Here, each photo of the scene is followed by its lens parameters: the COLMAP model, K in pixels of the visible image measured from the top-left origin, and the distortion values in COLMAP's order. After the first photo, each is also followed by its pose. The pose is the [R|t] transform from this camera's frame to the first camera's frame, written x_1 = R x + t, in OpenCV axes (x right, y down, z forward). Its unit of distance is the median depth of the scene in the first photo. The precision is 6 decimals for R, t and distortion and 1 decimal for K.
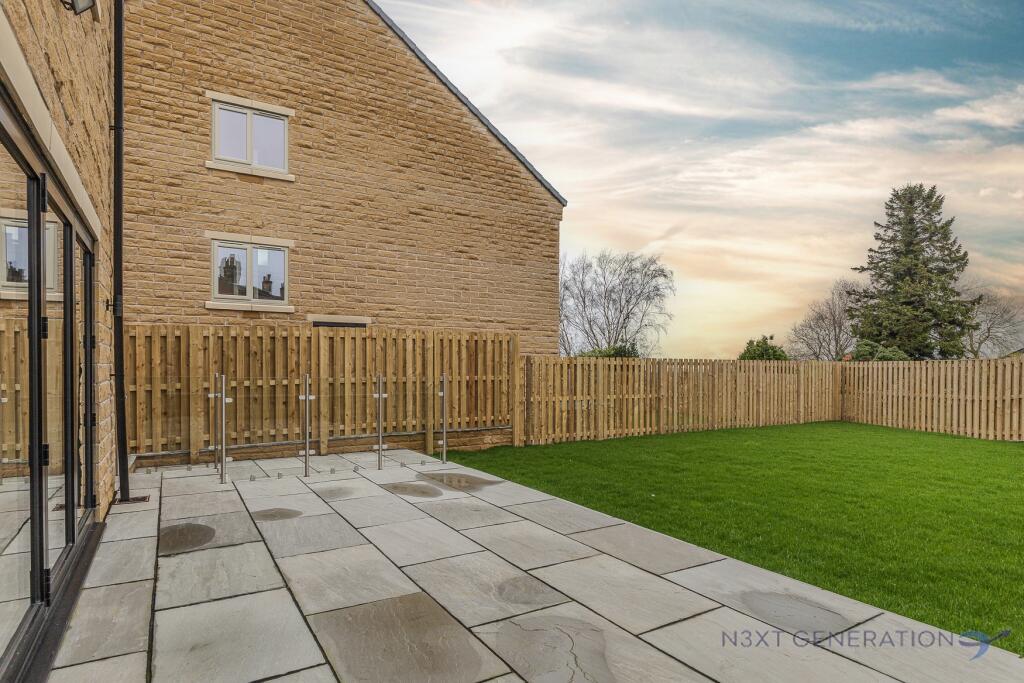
lens RADIAL K [[560.8, 0, 512.0], [0, 560.8, 370.2], [0, 0, 1]] dist [-0.001535, -0.000534]
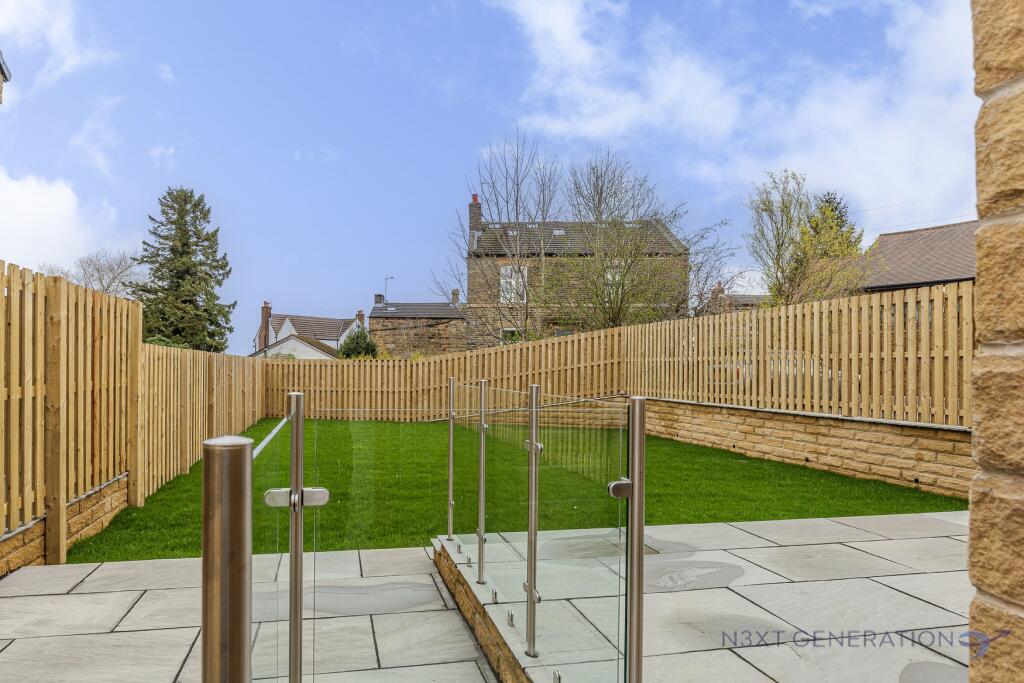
lens RADIAL K [[560.8, 0, 512.0], [0, 560.8, 370.2], [0, 0, 1]] dist [-0.001535, -0.000534]
pose [[0.346308, -0.003040, 0.938116, -0.233972], [-0.004433, 0.999978, 0.004877, -0.001675], [-0.938111, -0.005848, 0.346287, 0.283595]]
